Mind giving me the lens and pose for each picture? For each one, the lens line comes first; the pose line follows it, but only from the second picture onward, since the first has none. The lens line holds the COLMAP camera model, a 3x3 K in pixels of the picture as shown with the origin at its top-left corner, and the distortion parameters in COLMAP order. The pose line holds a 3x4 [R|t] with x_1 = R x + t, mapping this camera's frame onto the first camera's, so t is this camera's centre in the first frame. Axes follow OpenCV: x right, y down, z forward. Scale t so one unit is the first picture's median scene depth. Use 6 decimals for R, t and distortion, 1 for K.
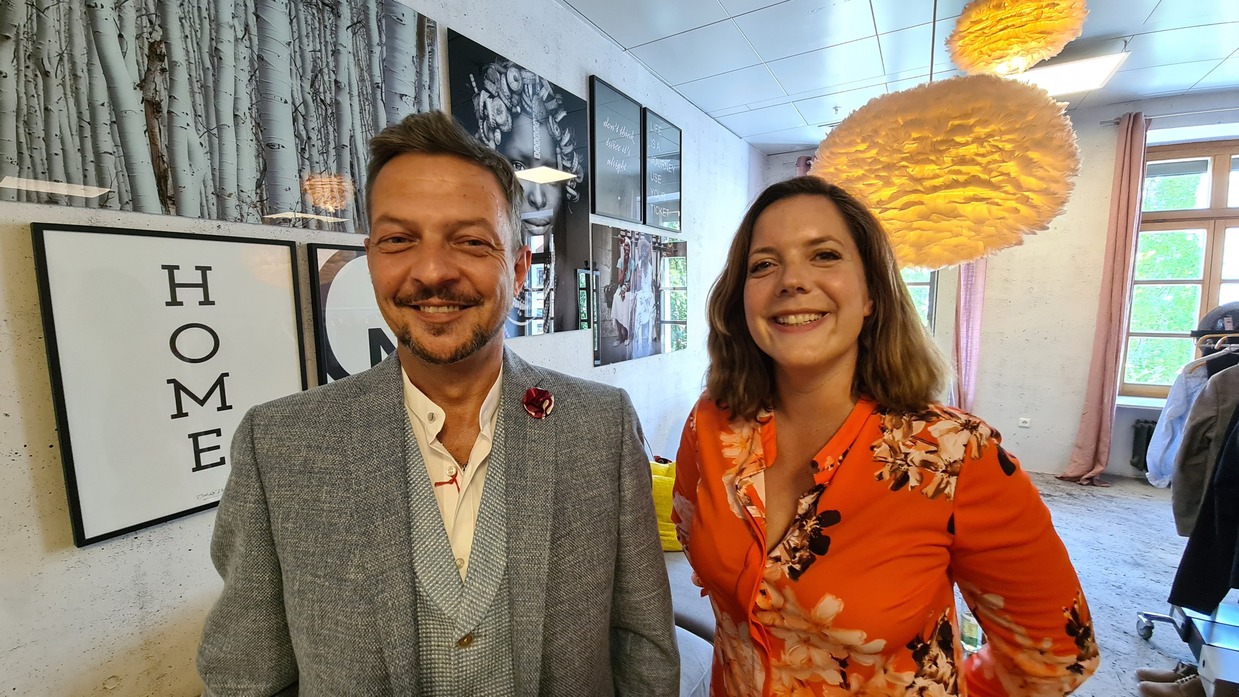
lens RADIAL K [[516.4, 0, 615.2], [0, 516.4, 354.2], [0, 0, 1]] dist [-0.006010, 0.001315]
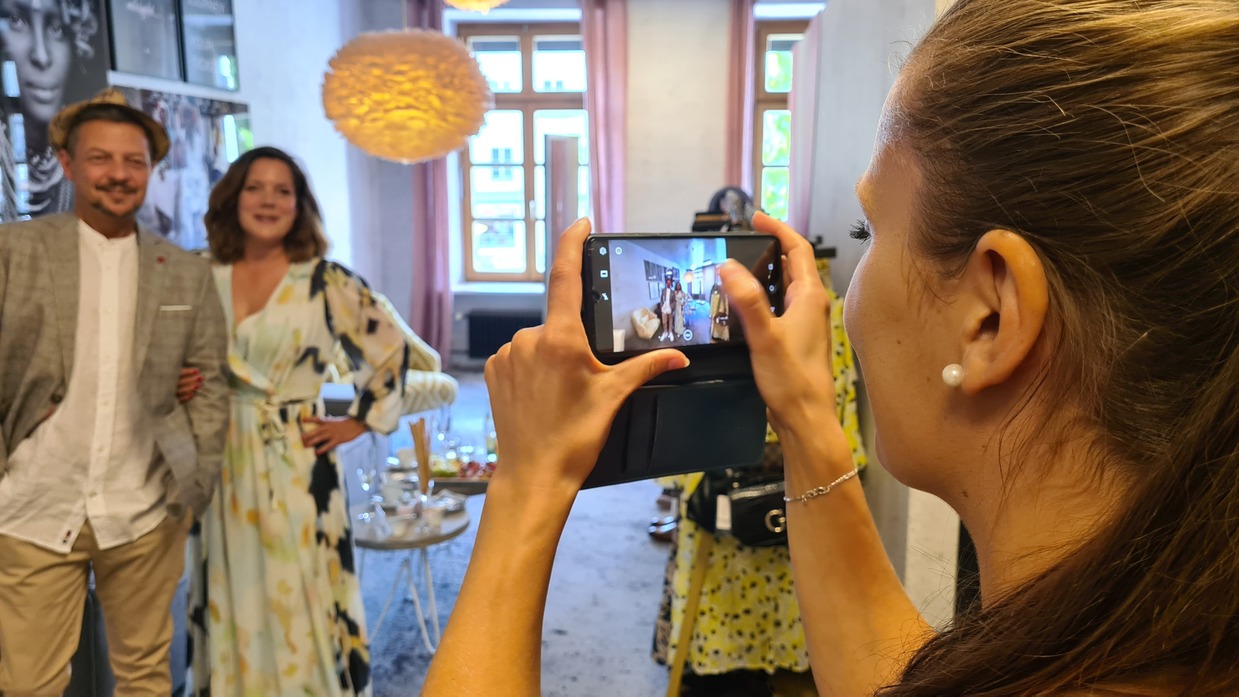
lens RADIAL K [[972.0, 0, 615.6], [0, 972.0, 341.6], [0, 0, 1]] dist [0.040143, -0.000785]
pose [[0.899100, -0.064567, 0.432956, -0.052006], [0.041035, 0.997139, 0.063488, 0.136125], [-0.435816, -0.039315, 0.899177, -1.234629]]
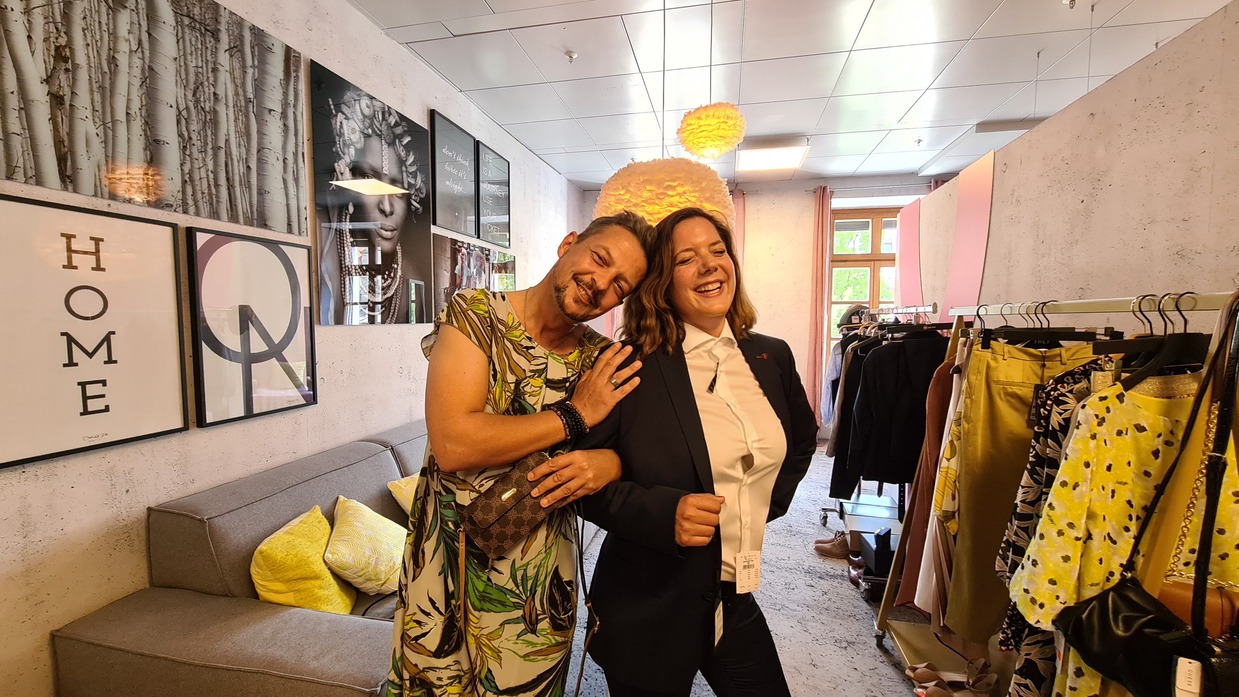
lens RADIAL K [[516.4, 0, 625.9], [0, 516.4, 352.4], [0, 0, 1]] dist [-0.006010, 0.001315]
pose [[0.940148, -0.007491, 0.340684, -0.057764], [0.025225, 0.998545, -0.047654, 0.135690], [-0.339832, 0.053396, 0.938969, -0.375751]]
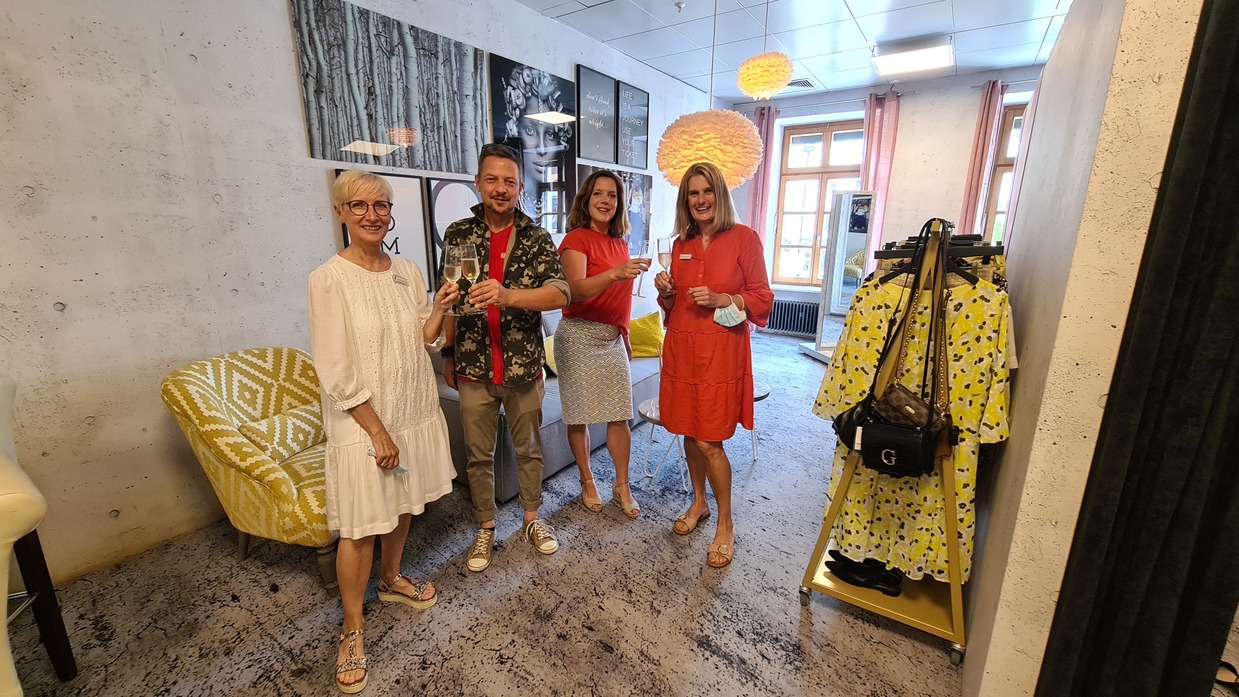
lens RADIAL K [[516.4, 0, 615.4], [0, 516.4, 357.1], [0, 0, 1]] dist [-0.006010, 0.001315]
pose [[0.998933, 0.027944, -0.036763, 0.236553], [-0.022848, 0.990932, 0.132409, 0.191803], [0.040129, -0.131428, 0.990513, -1.025020]]
